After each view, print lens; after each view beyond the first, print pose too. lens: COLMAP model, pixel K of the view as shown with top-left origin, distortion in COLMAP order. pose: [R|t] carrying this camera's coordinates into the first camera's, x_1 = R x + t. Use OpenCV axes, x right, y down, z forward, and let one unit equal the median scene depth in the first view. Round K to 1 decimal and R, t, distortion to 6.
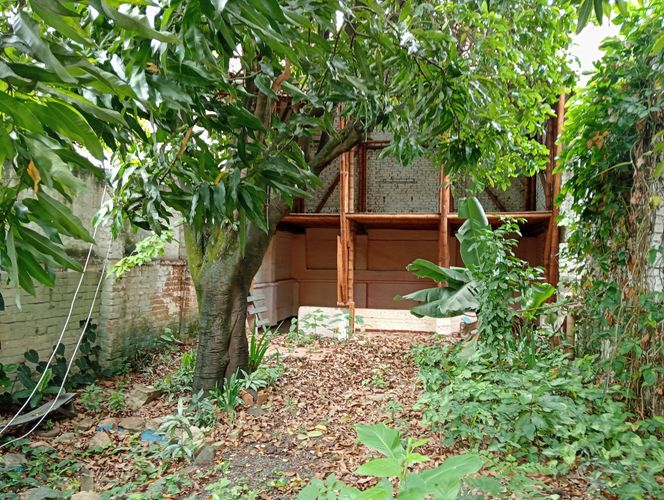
lens RADIAL K [[543.6, 0, 333.5], [0, 543.6, 247.2], [0, 0, 1]] dist [0.100366, -0.200930]
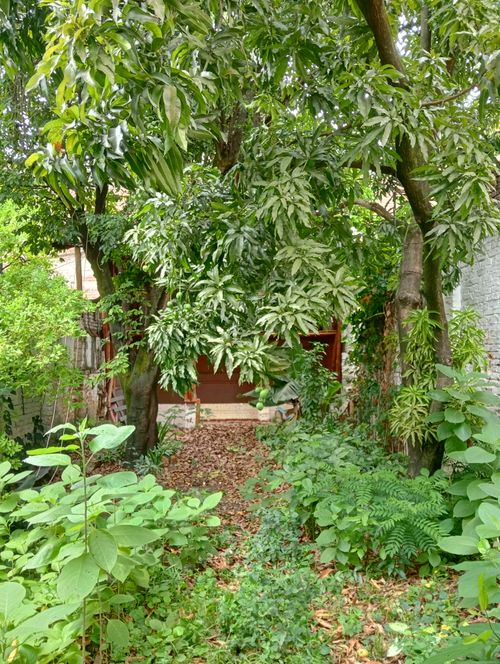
lens RADIAL K [[543.6, 0, 250.0], [0, 543.6, 332.0], [0, 0, 1]] dist [0.100366, -0.200930]
pose [[0.970745, -0.005948, 0.240038, -0.281949], [0.012251, 0.999618, -0.024777, -0.048770], [-0.239799, 0.026993, 0.970447, -0.565620]]
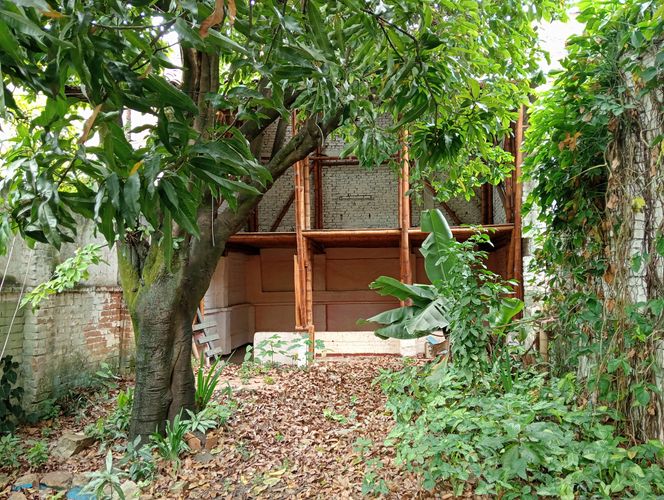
lens RADIAL K [[543.6, 0, 333.5], [0, 543.6, 247.2], [0, 0, 1]] dist [0.100366, -0.200930]
pose [[0.996401, -0.026224, 0.080600, 0.000411], [0.029513, 0.998768, -0.039887, 0.008793], [-0.079455, 0.042122, 0.995948, 0.101914]]
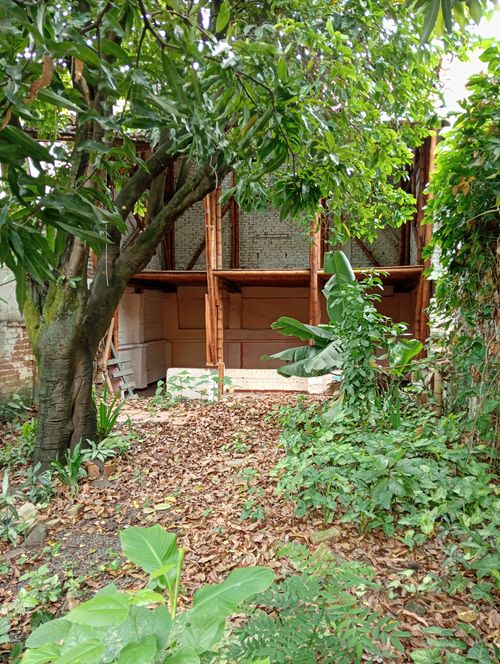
lens RADIAL K [[543.6, 0, 250.0], [0, 543.6, 332.0], [0, 0, 1]] dist [0.100366, -0.200930]
pose [[0.998285, -0.016752, 0.056093, 0.057090], [0.014092, 0.998773, 0.047475, 0.003582], [-0.056819, -0.046603, 0.997296, 0.070236]]
